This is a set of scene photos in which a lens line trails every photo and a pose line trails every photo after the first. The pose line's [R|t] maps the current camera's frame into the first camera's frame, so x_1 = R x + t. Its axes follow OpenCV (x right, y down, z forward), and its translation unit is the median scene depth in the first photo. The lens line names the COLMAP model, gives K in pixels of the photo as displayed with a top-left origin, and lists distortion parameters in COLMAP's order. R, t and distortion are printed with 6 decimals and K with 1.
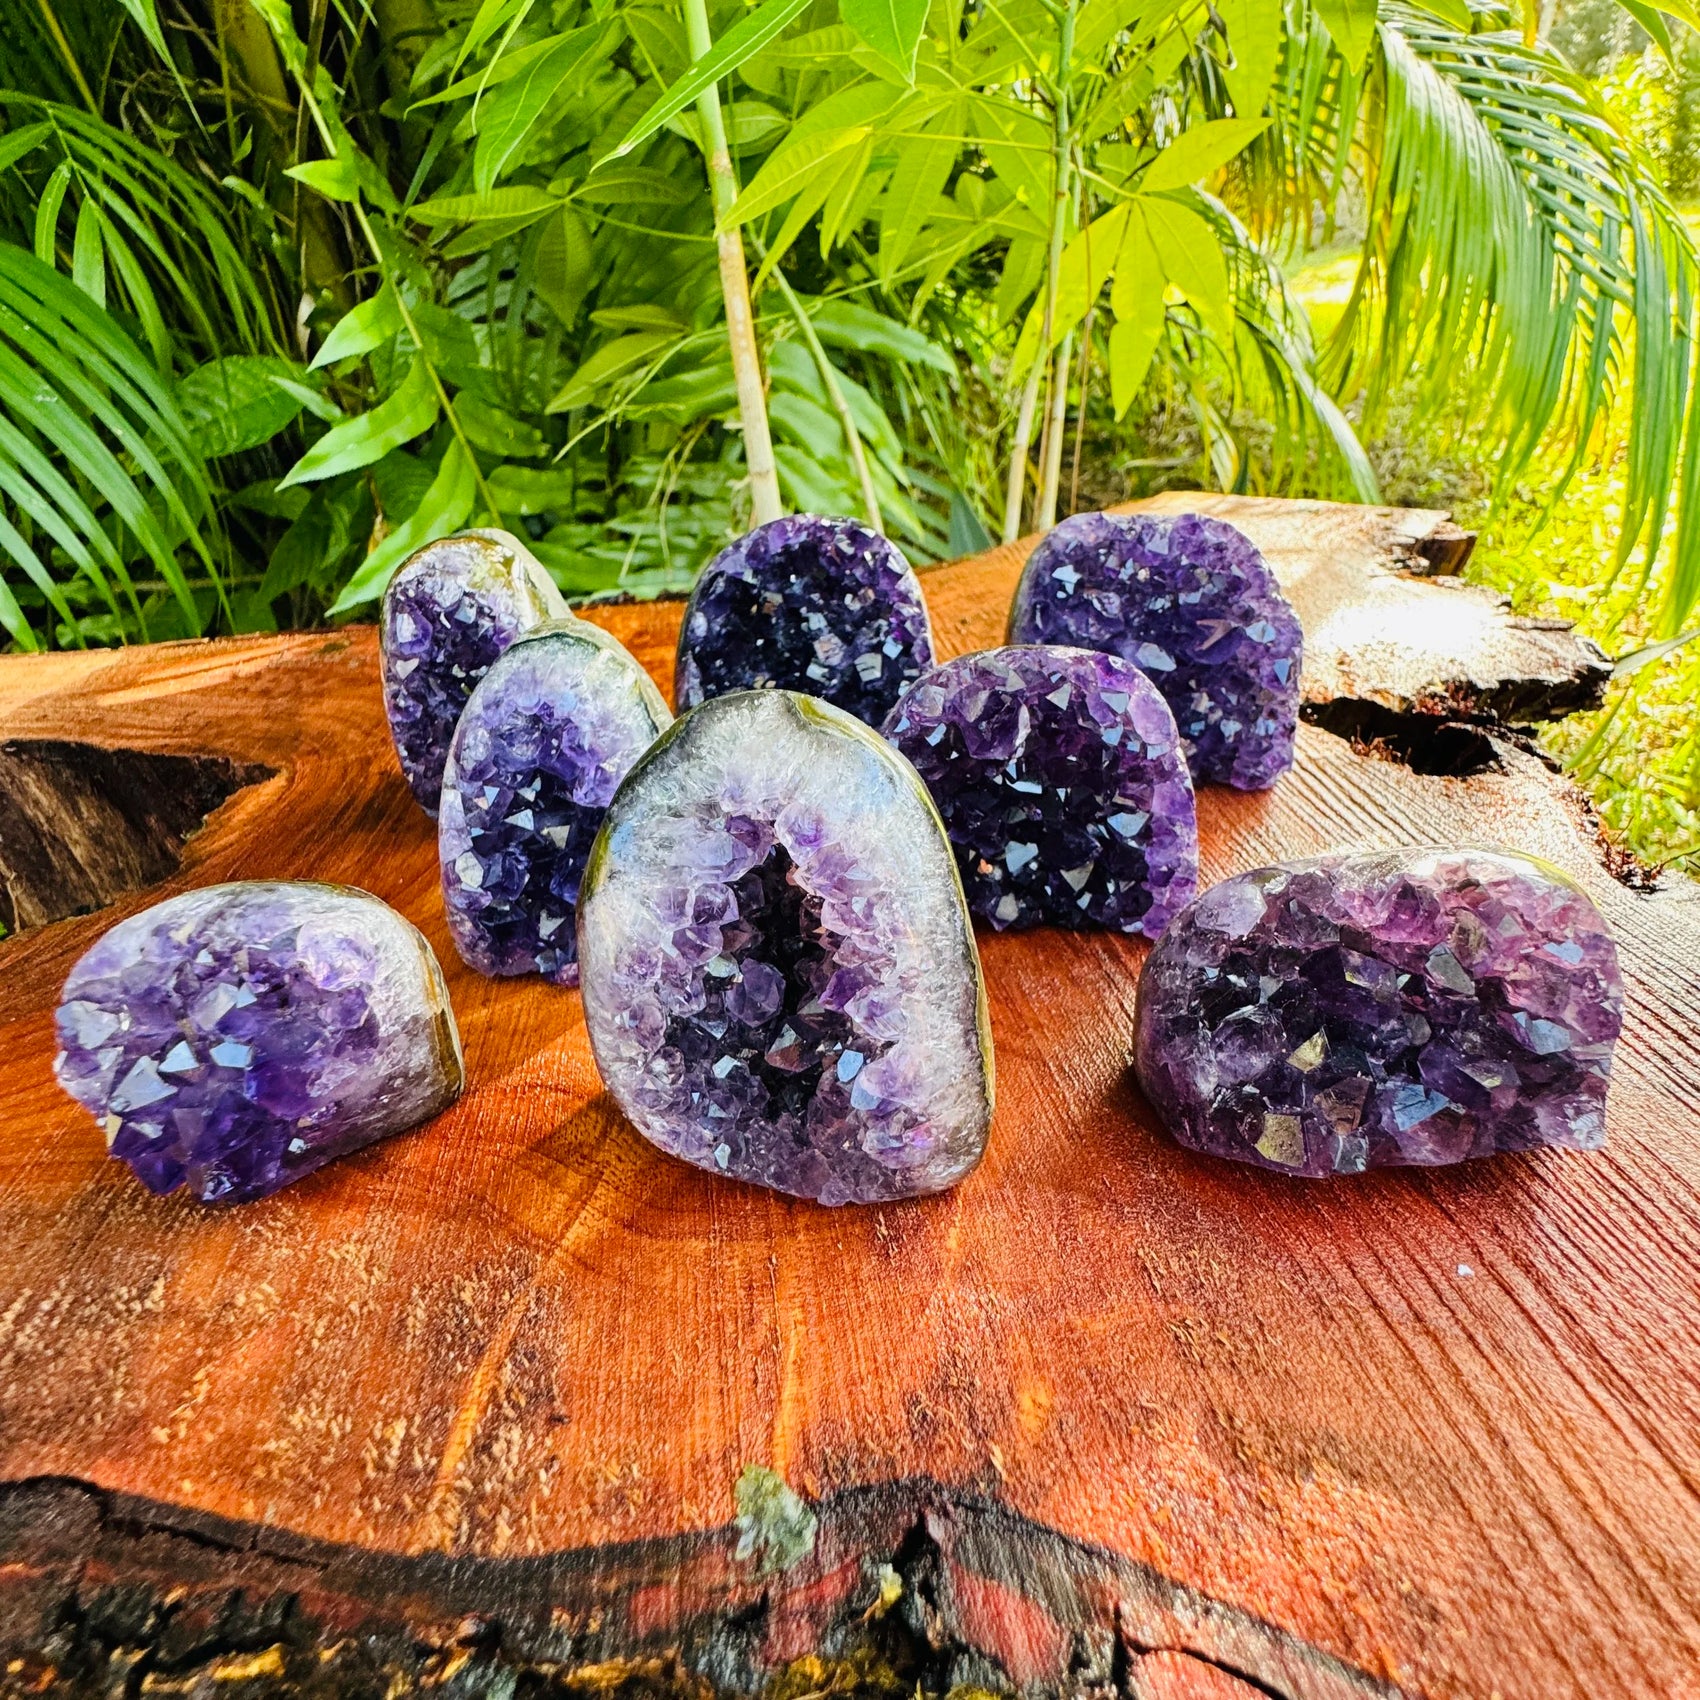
lens RADIAL K [[917.3, 0, 850.0], [0, 917.3, 850.0], [0, 0, 1]] dist [-0.004957, 0.001401]
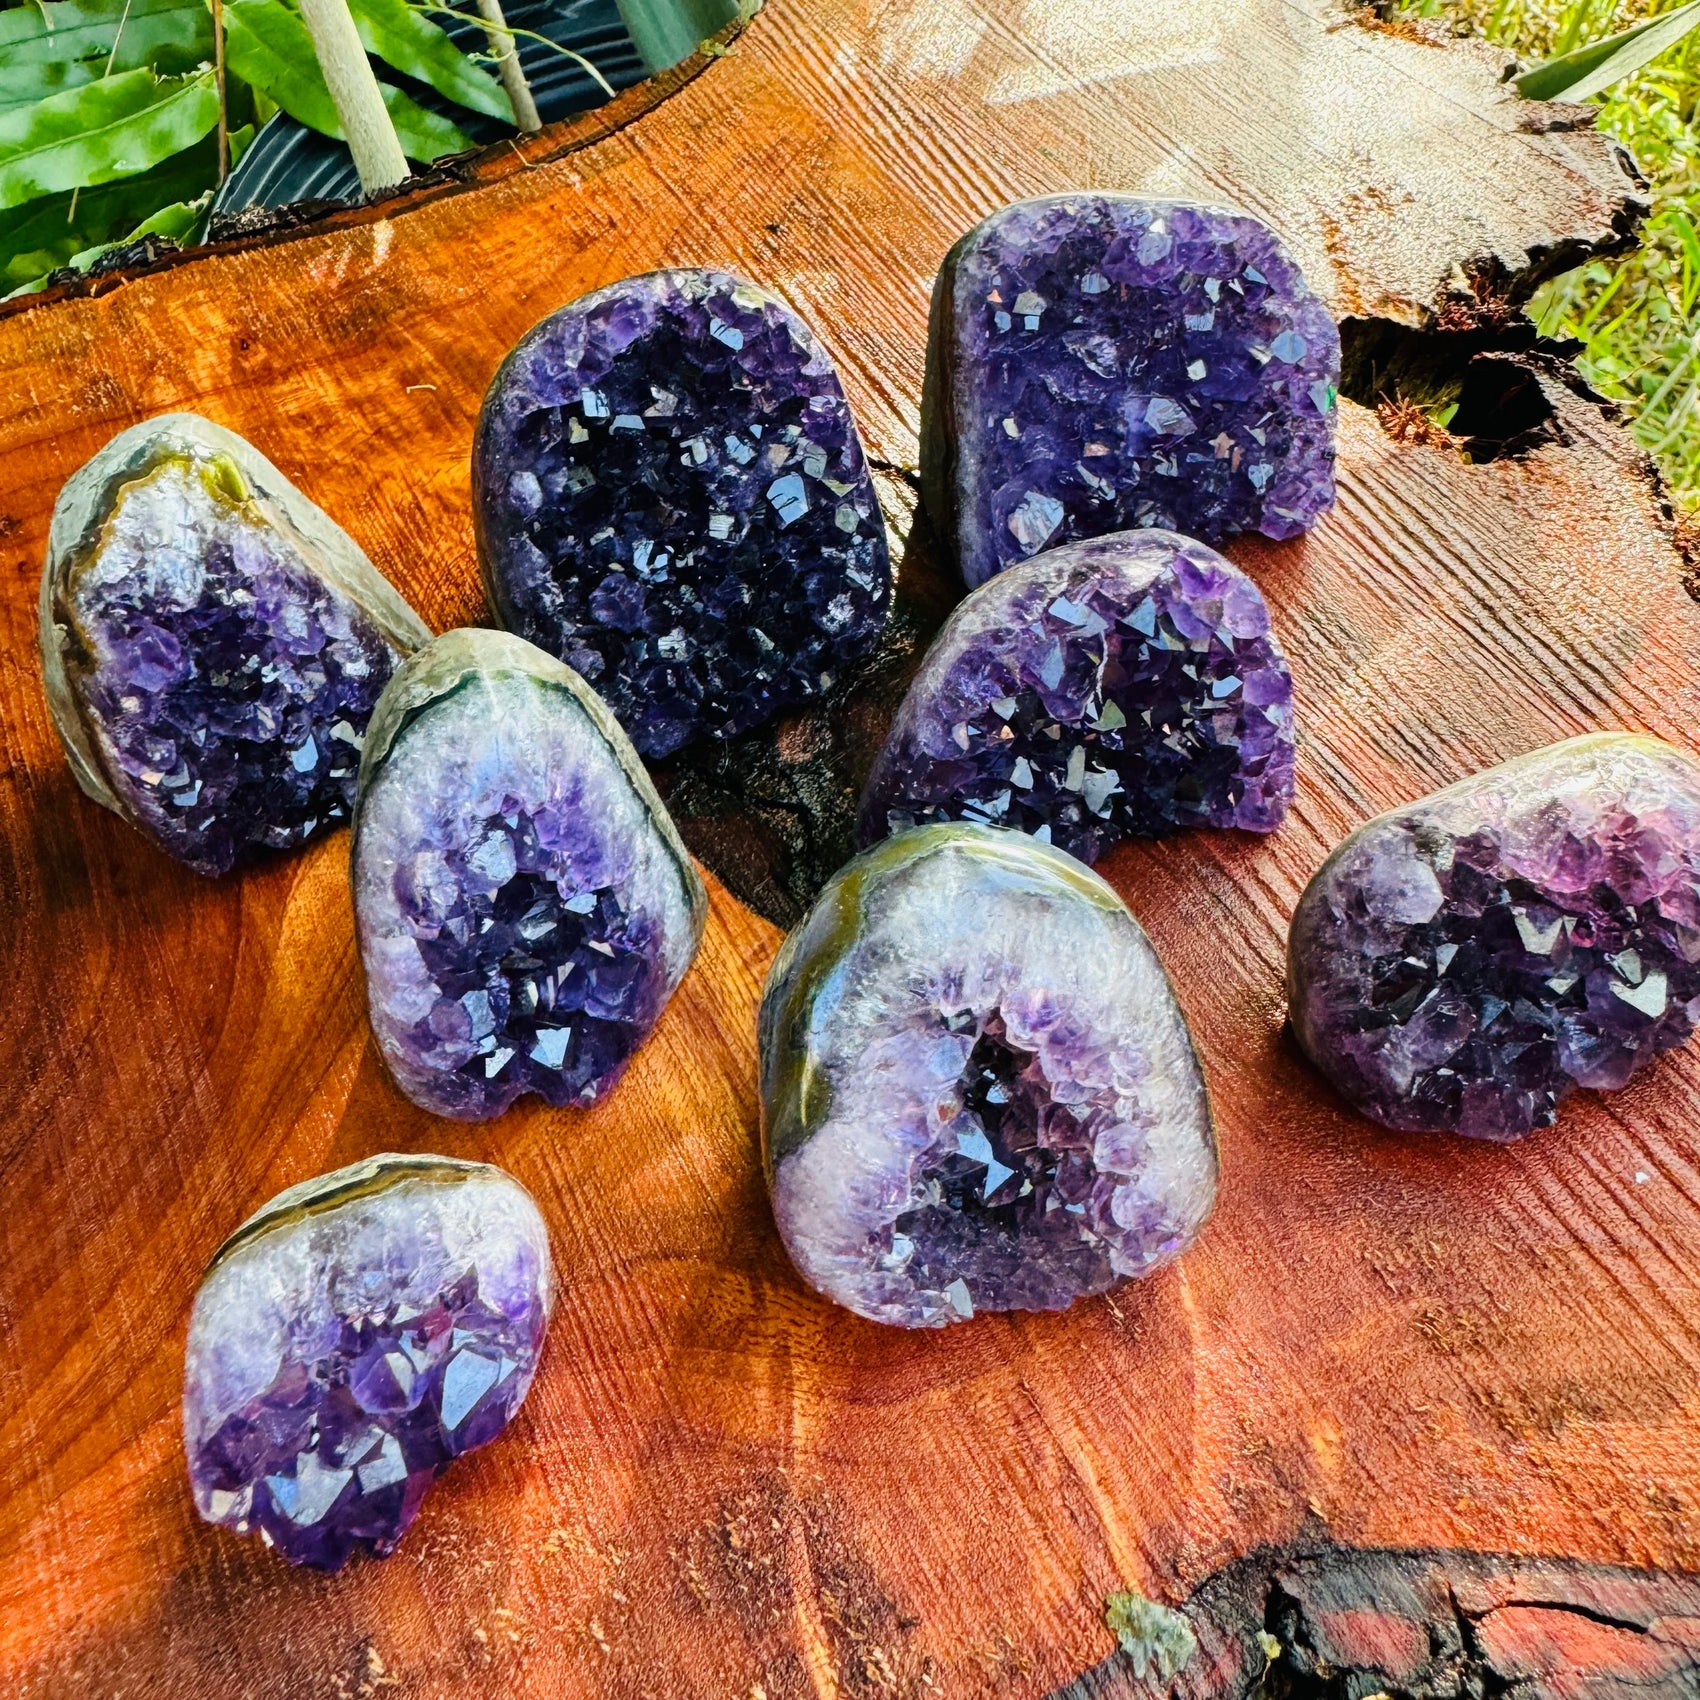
lens RADIAL K [[1608.8, 0, 847.7], [0, 1608.8, 720.6], [0, 0, 1]] dist [-0.004571, 0.006414]
pose [[0.940676, -0.248866, 0.230640, -0.384566], [0.174705, 0.937955, 0.299532, -0.592984], [-0.290874, -0.241468, 0.925789, -0.256278]]
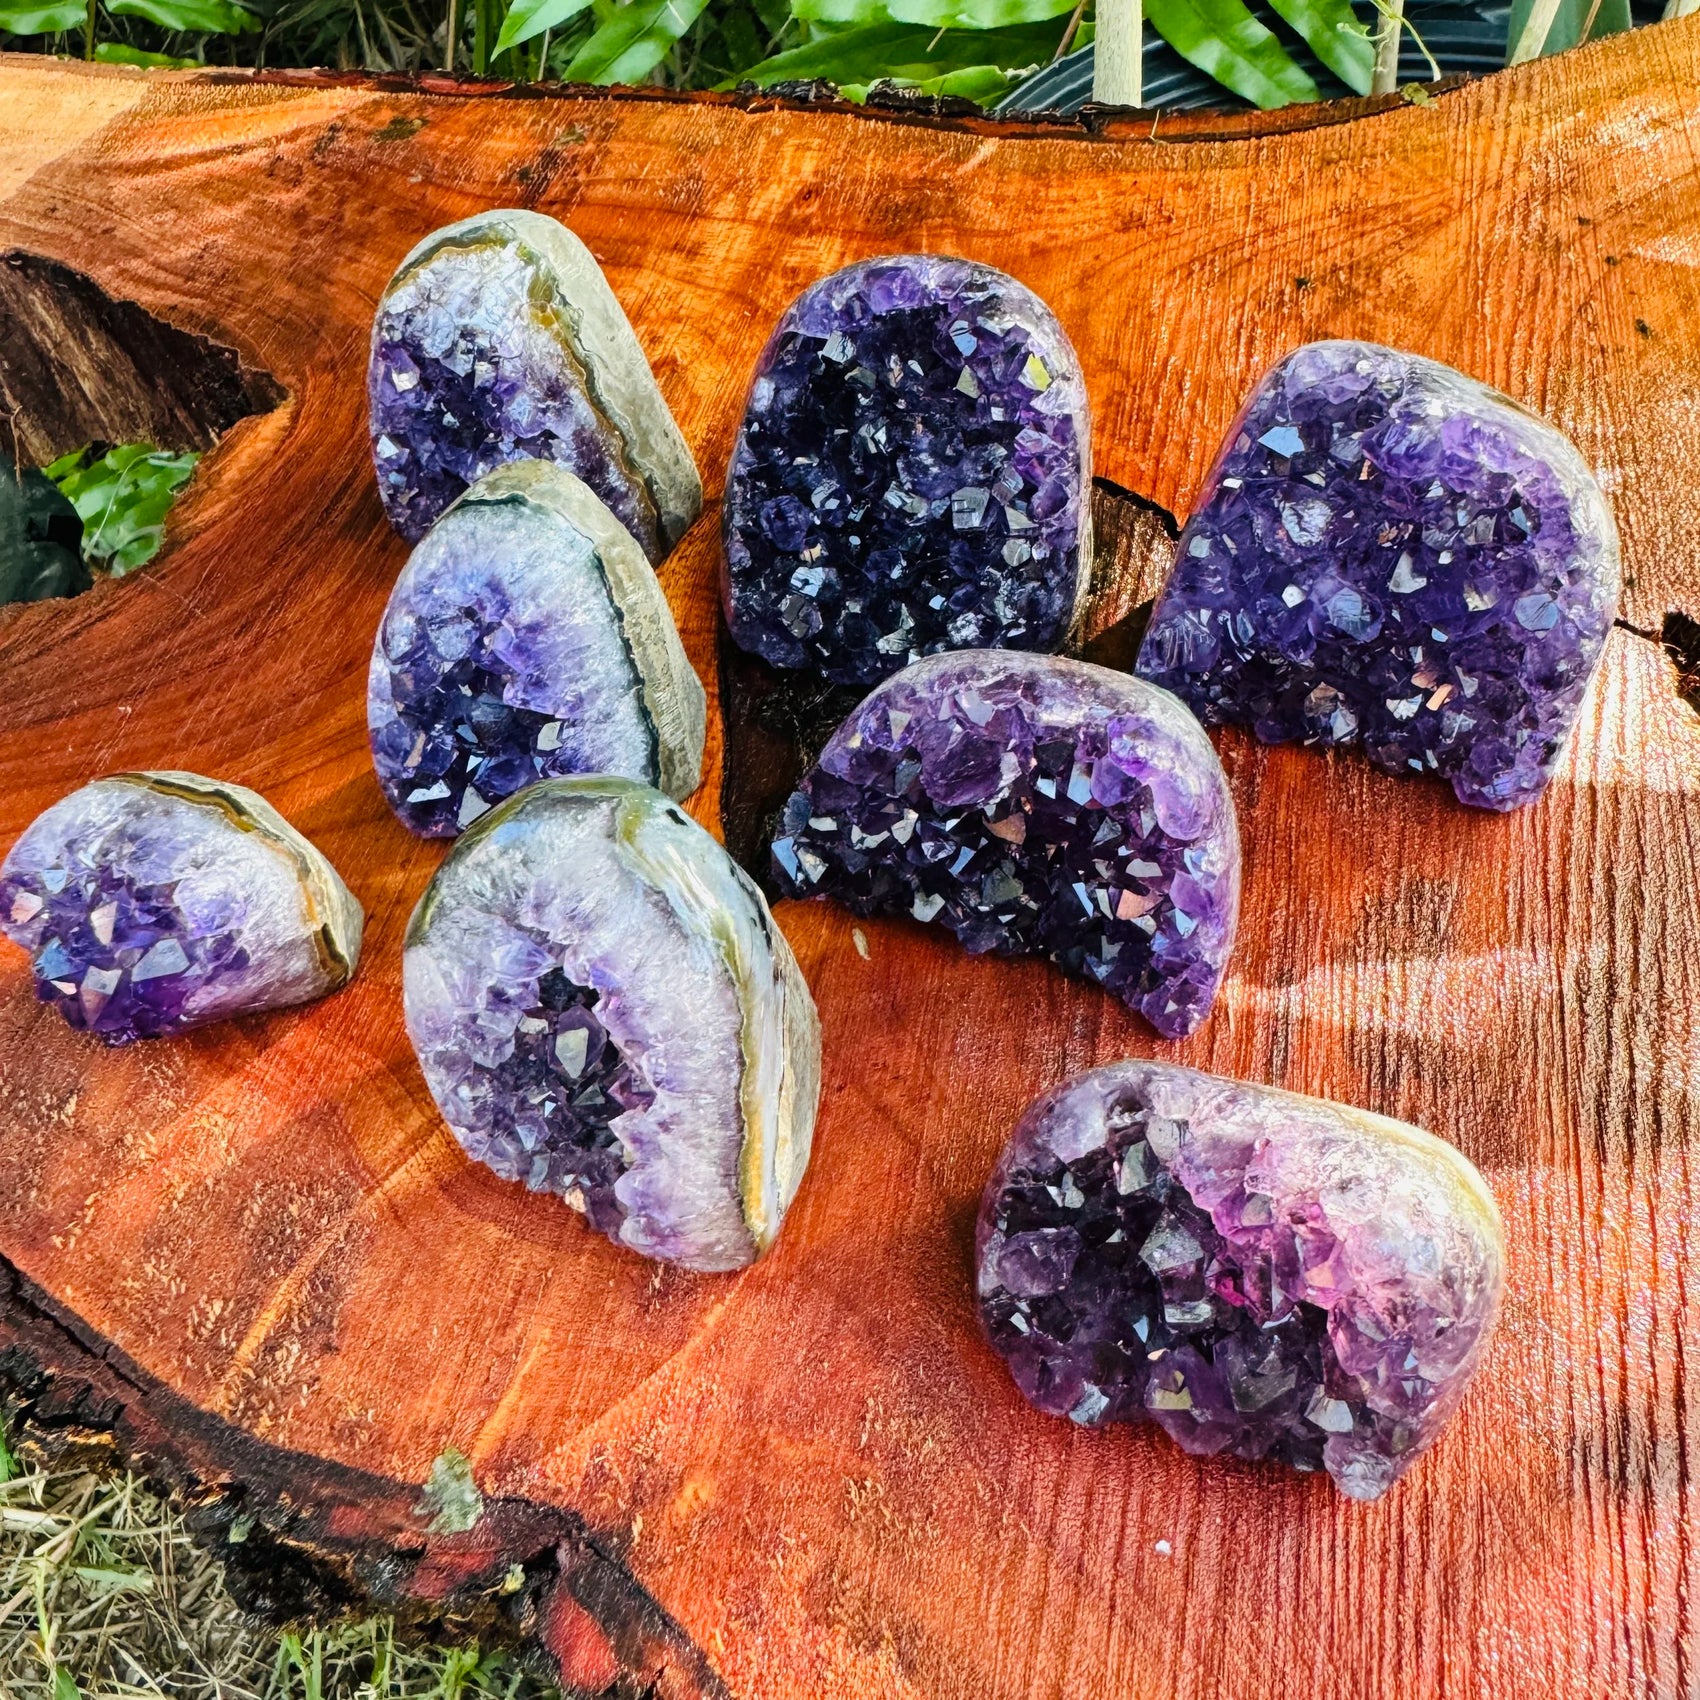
lens RADIAL K [[1608.8, 0, 847.7], [0, 1608.8, 720.6], [0, 0, 1]] dist [-0.004571, 0.006414]
pose [[0.931453, 0.272847, -0.240729, 0.419109], [-0.180238, 0.920704, 0.346147, -0.693178], [0.316085, -0.279031, 0.906770, -0.322587]]
